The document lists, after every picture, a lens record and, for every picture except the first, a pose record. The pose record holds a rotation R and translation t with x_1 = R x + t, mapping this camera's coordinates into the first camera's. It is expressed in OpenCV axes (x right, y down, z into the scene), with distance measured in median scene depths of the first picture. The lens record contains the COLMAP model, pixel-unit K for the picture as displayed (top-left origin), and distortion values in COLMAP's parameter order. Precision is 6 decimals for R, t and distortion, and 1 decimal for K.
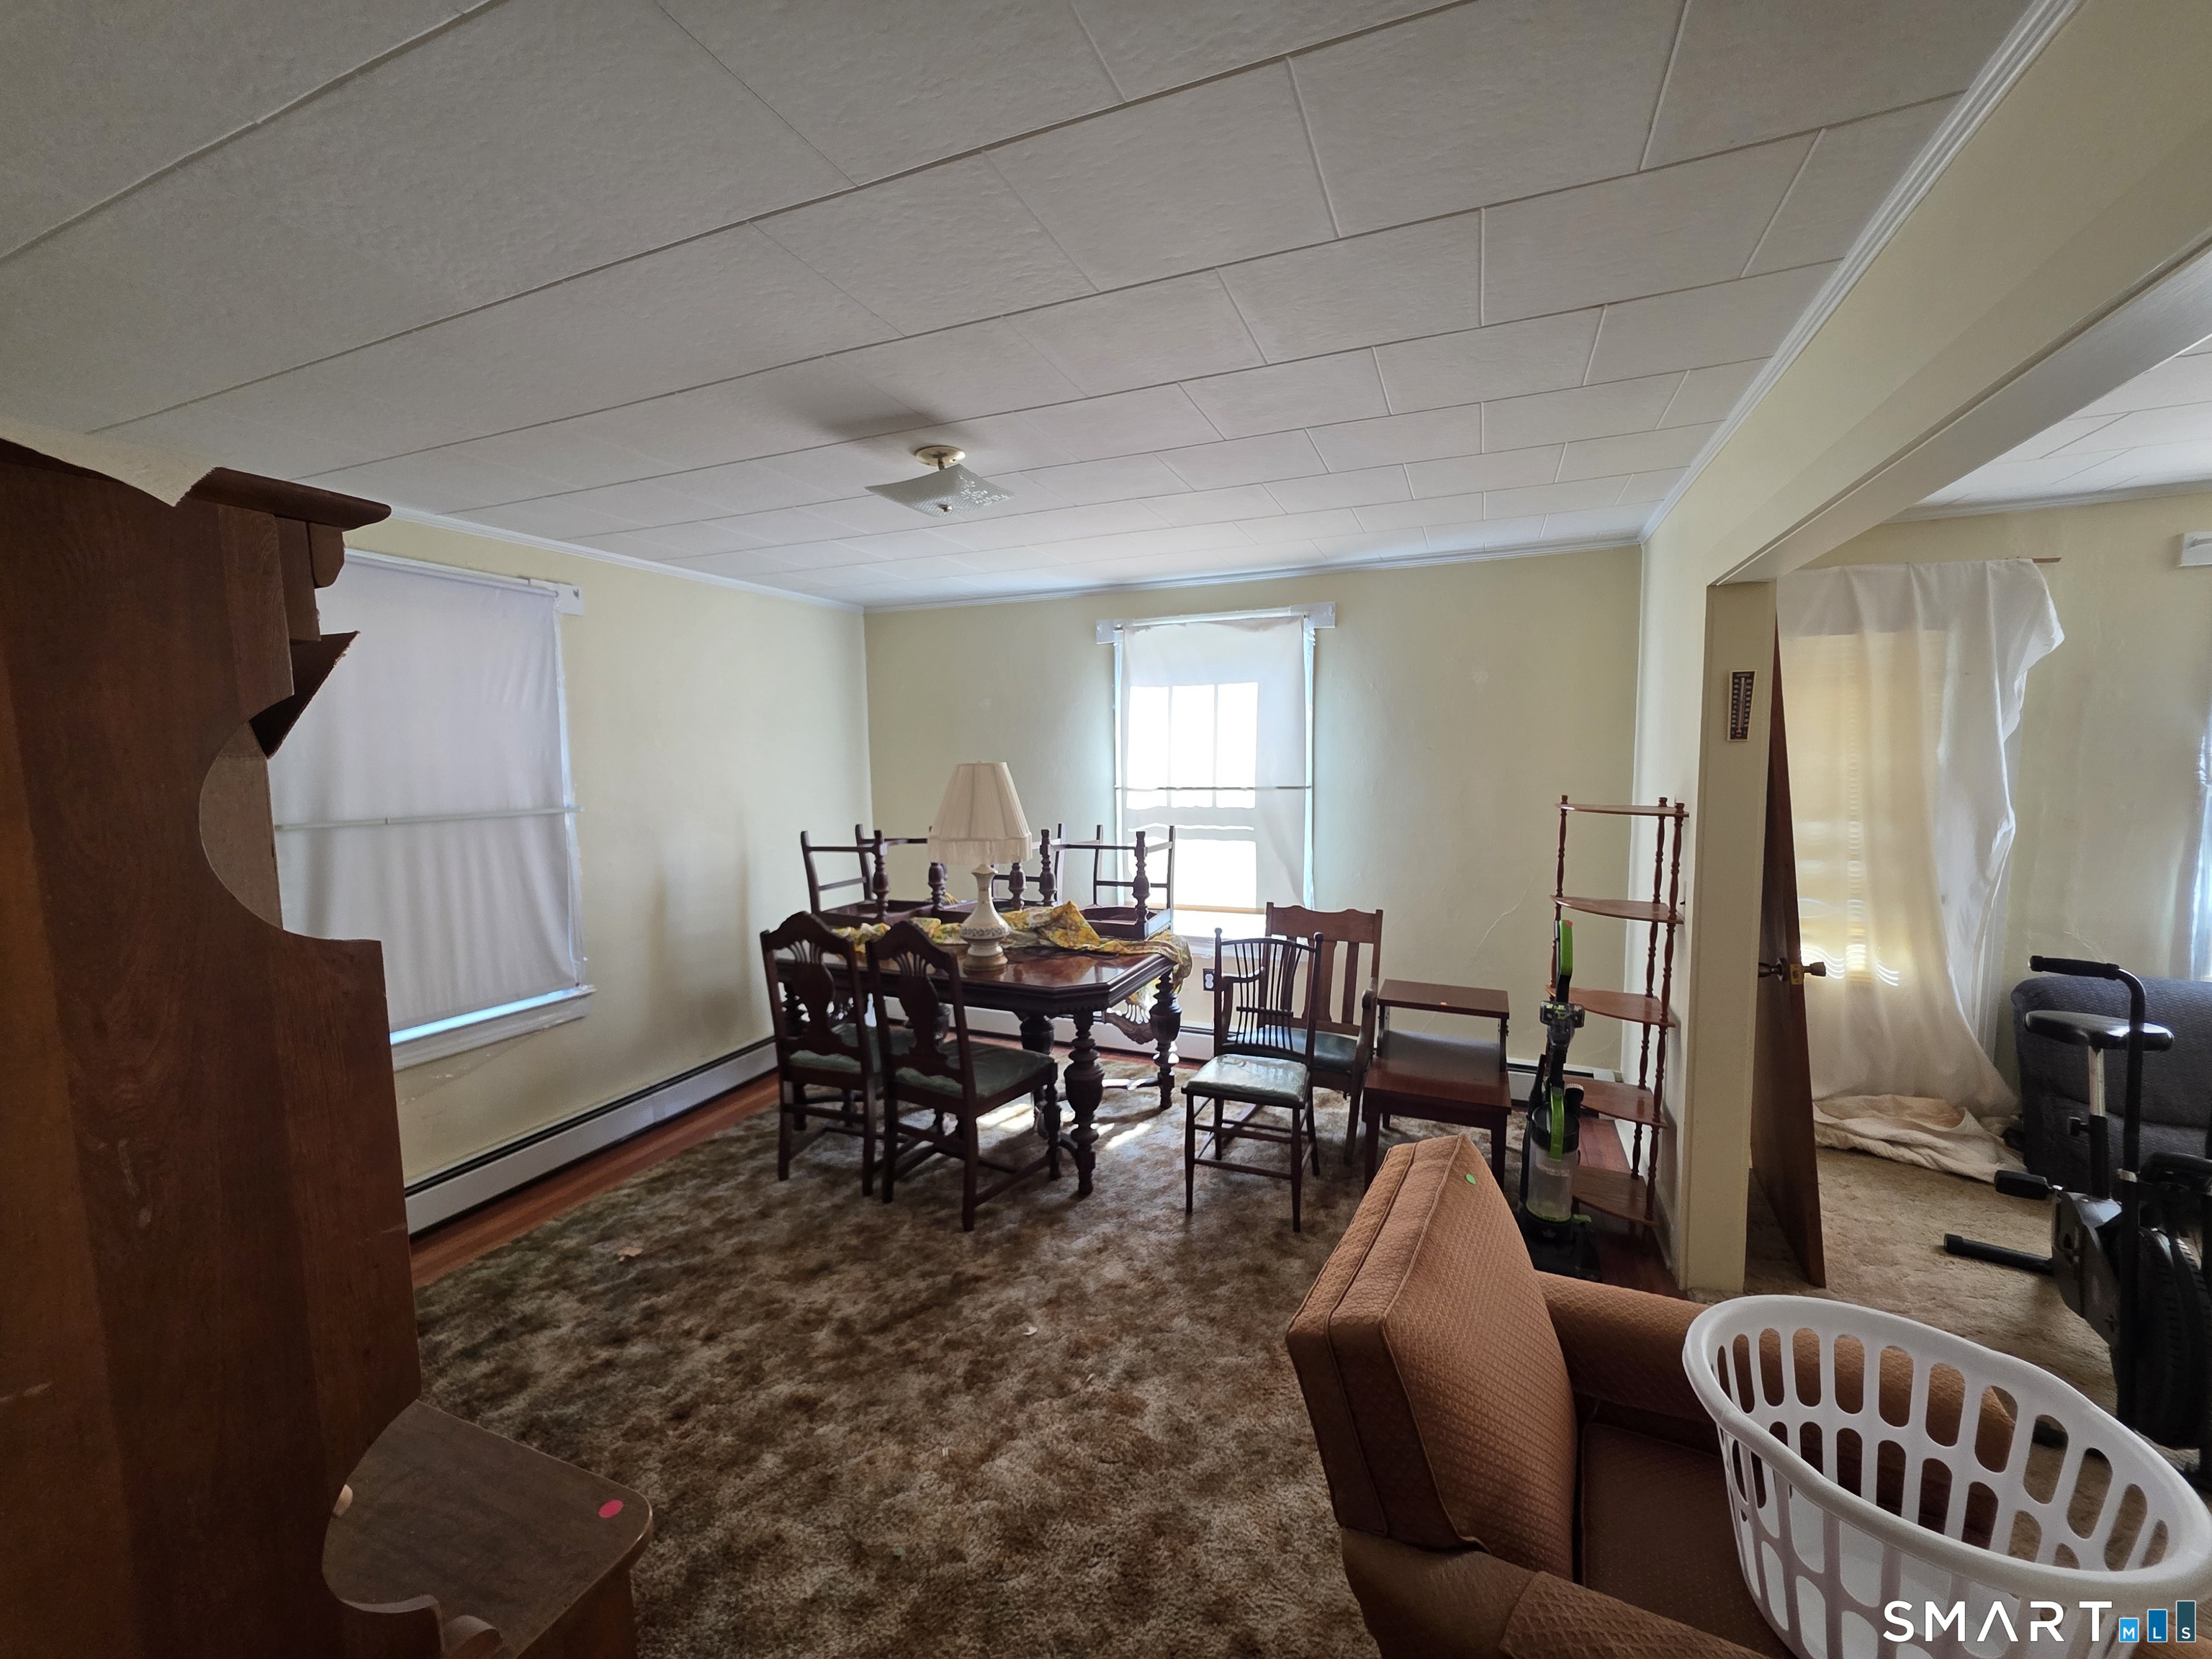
lens RADIAL K [[884.8, 0, 1104.9], [0, 884.8, 839.8], [0, 0, 1]] dist [0.001712, 0.000165]
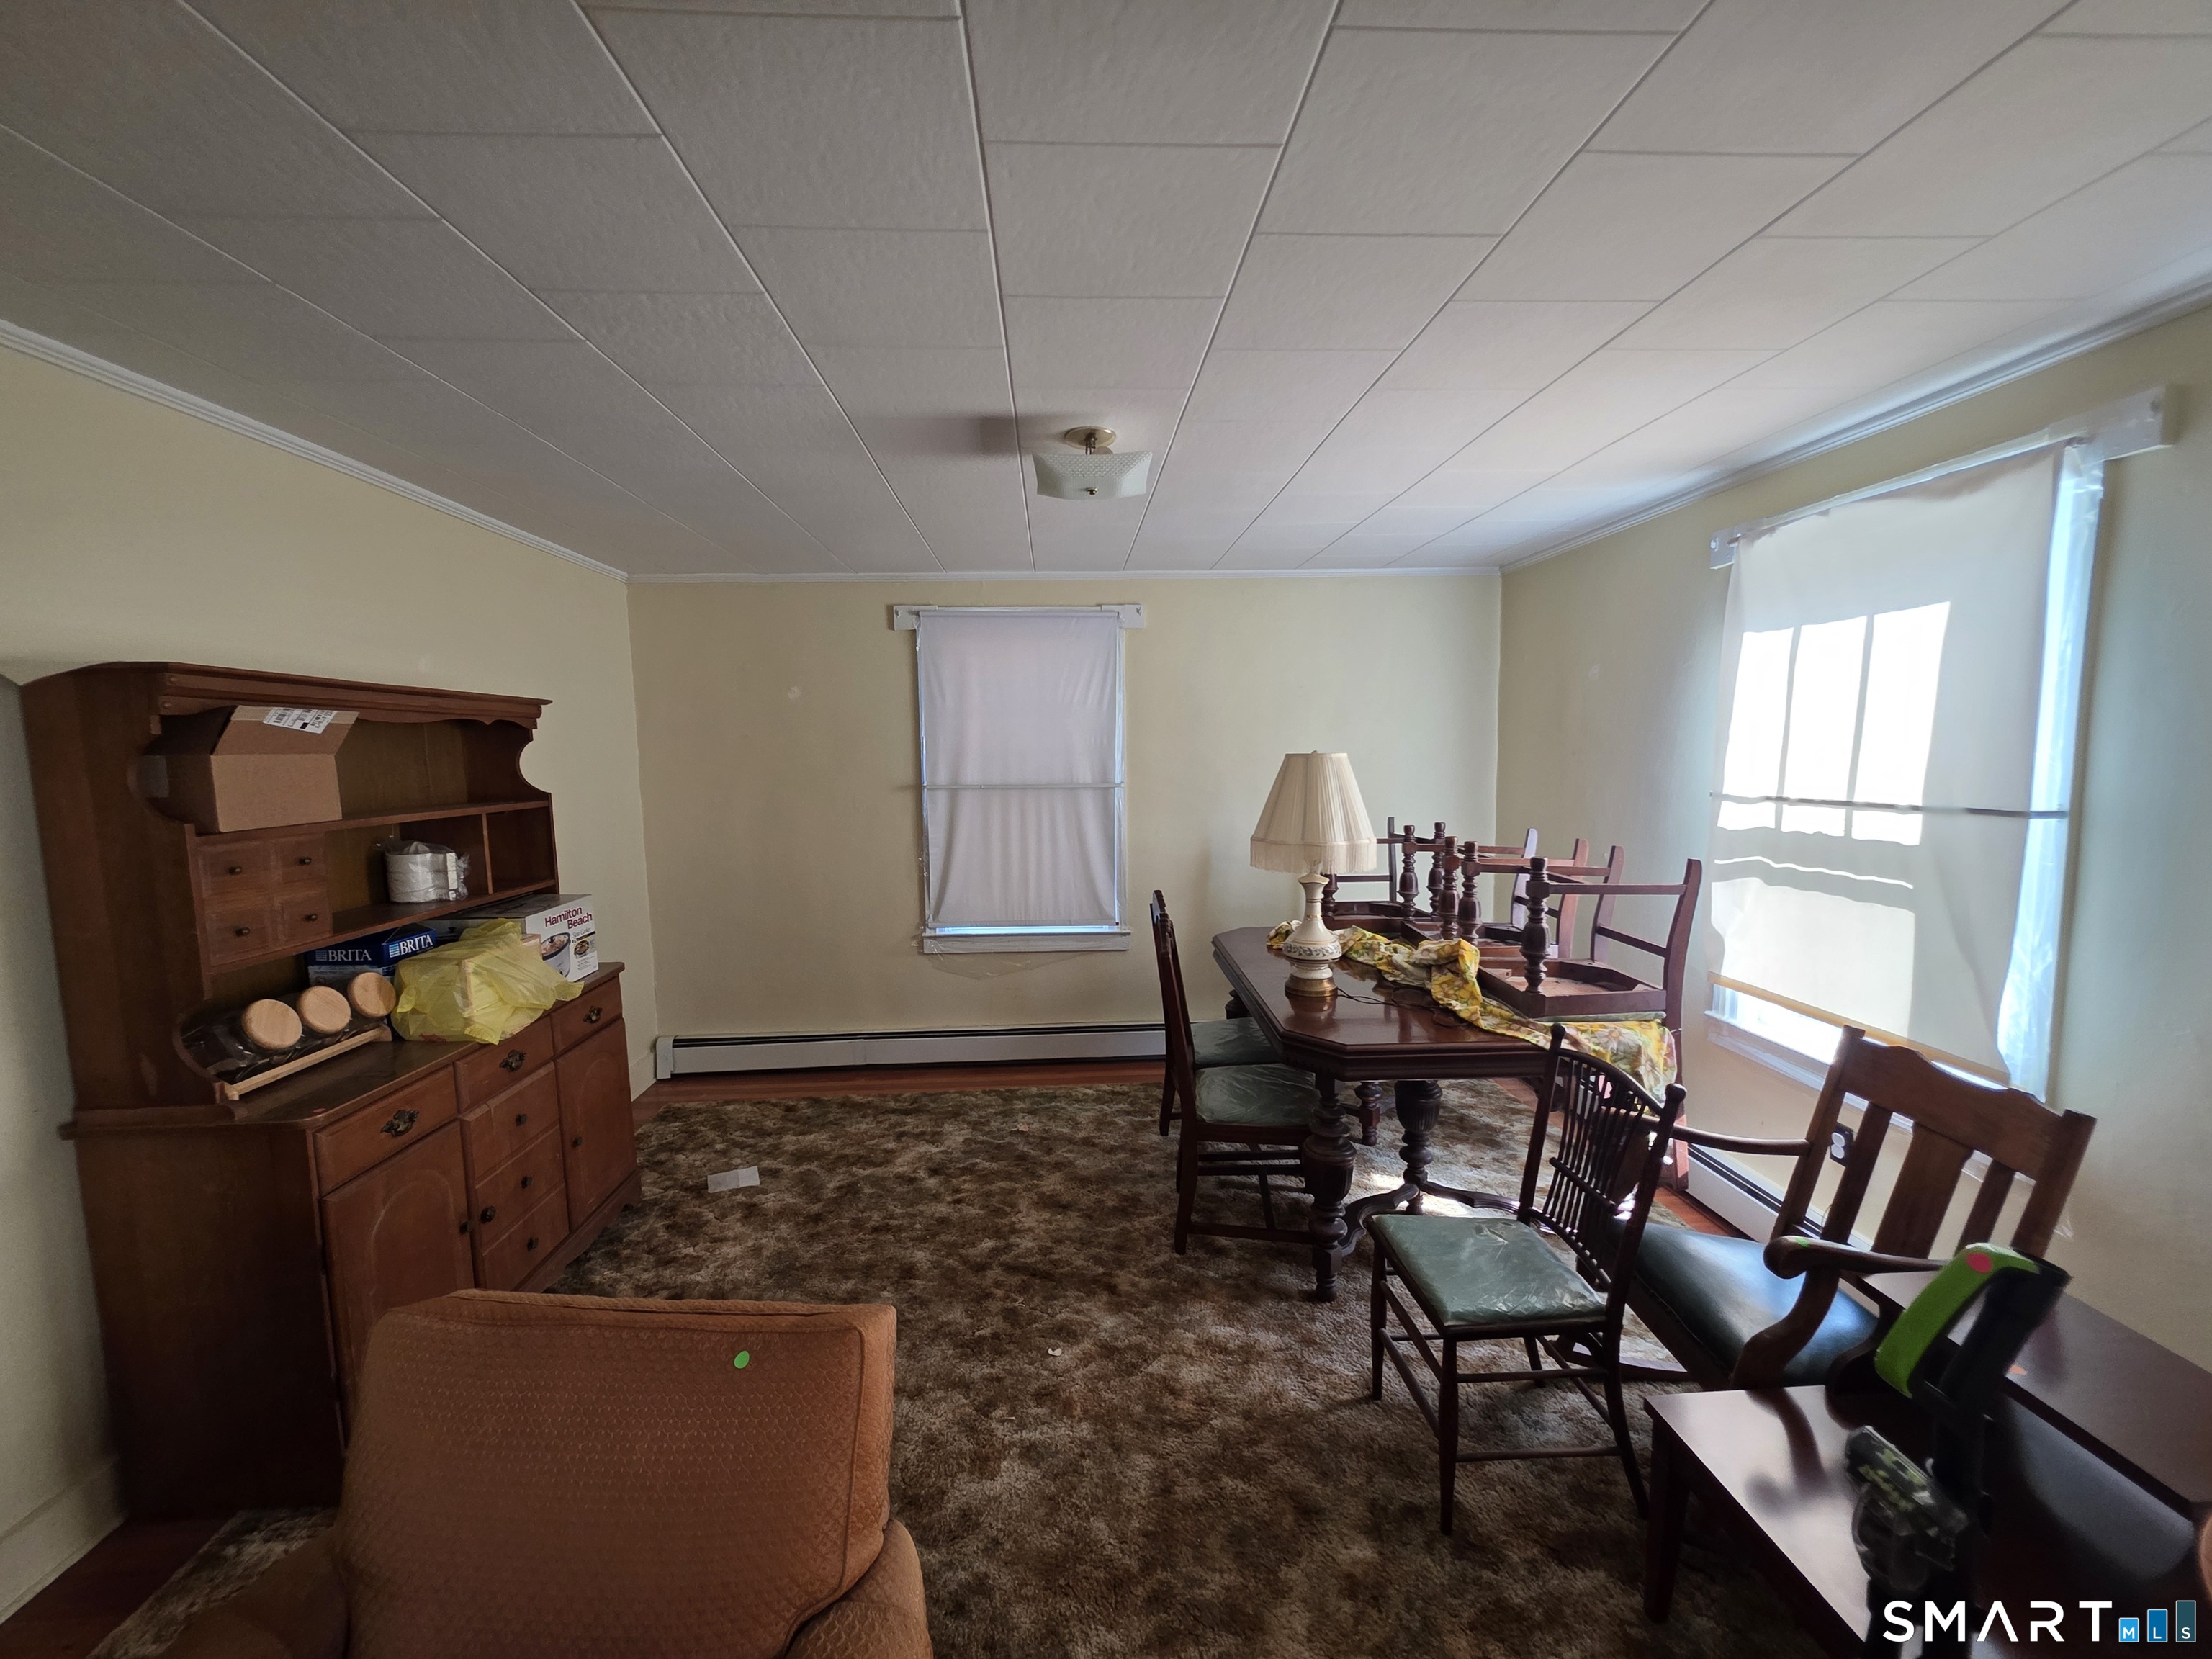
lens RADIAL K [[884.8, 0, 1104.9], [0, 884.8, 839.8], [0, 0, 1]] dist [0.001712, 0.000165]
pose [[0.435974, 0.103901, -0.893942, 0.593964], [-0.078950, 0.993899, 0.077015, -0.059623], [0.896490, 0.037000, 0.441517, 0.486443]]
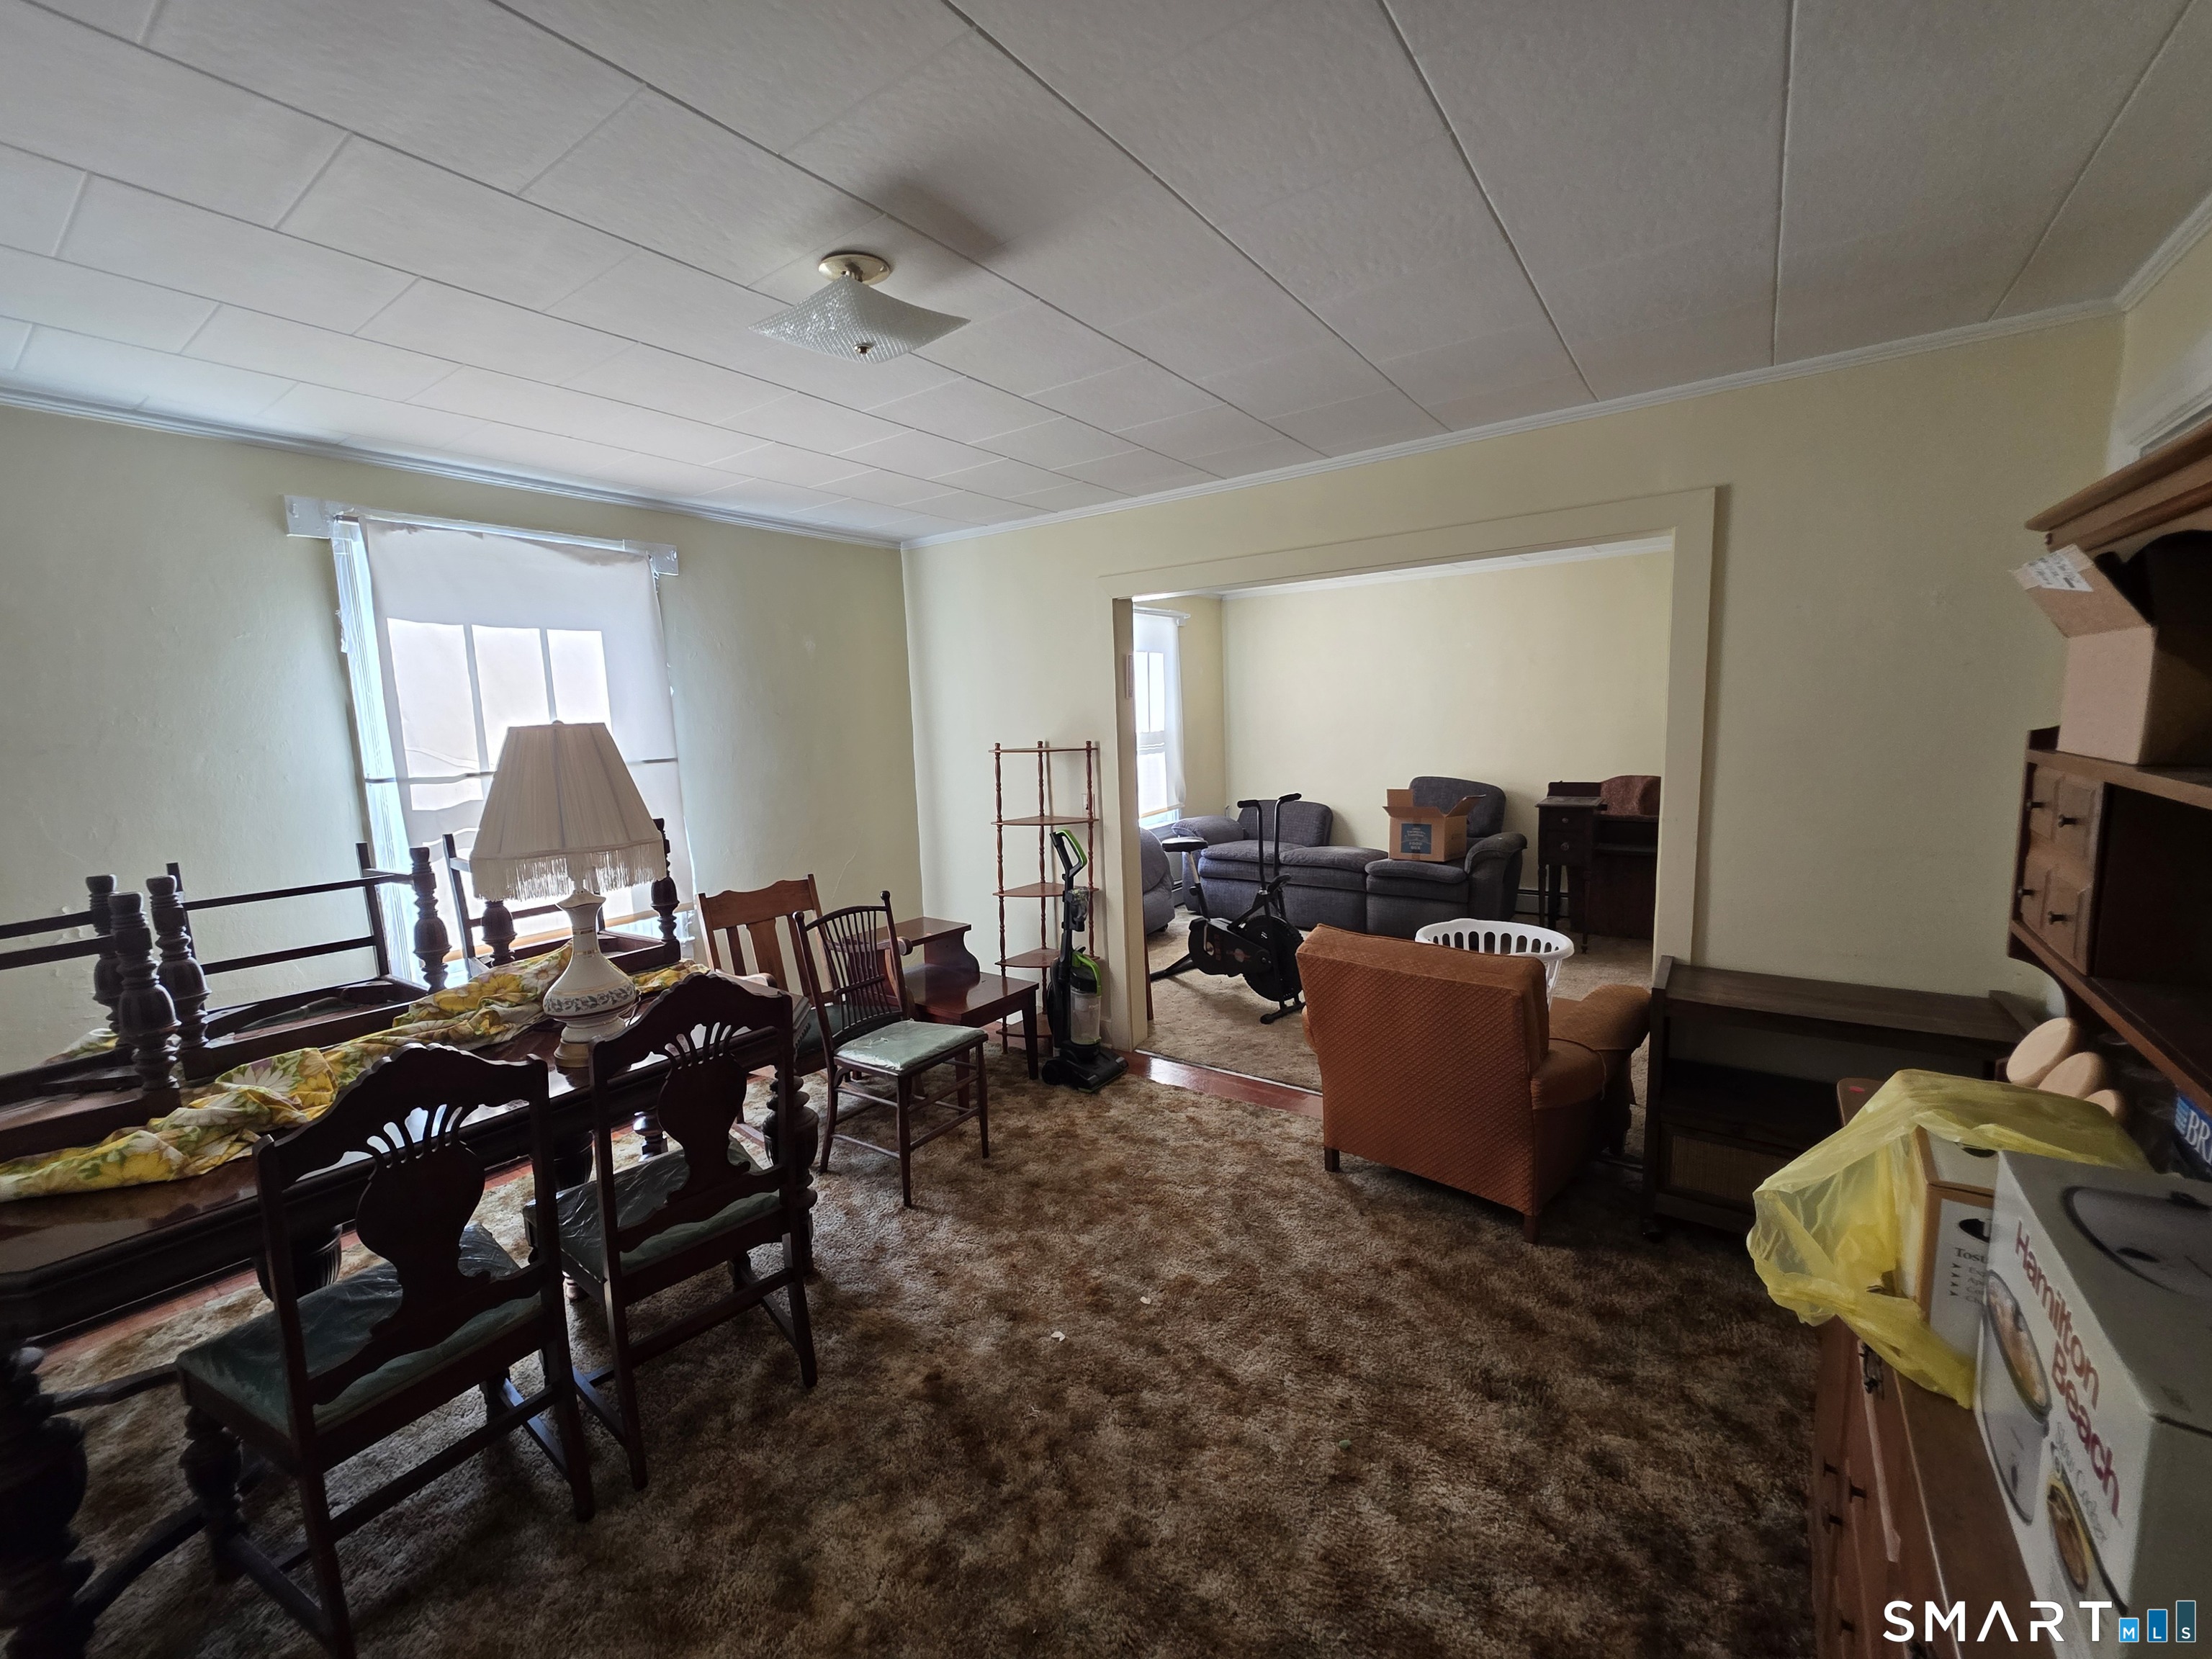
lens RADIAL K [[891.6, 0, 1106.0], [0, 891.6, 829.5], [0, 0, 1]] dist [0.018685, -0.000077]
pose [[0.230681, -0.123662, 0.965139, -0.713987], [0.133856, 0.986494, 0.094405, -0.025875], [-0.963778, 0.107412, 0.244118, 0.542715]]
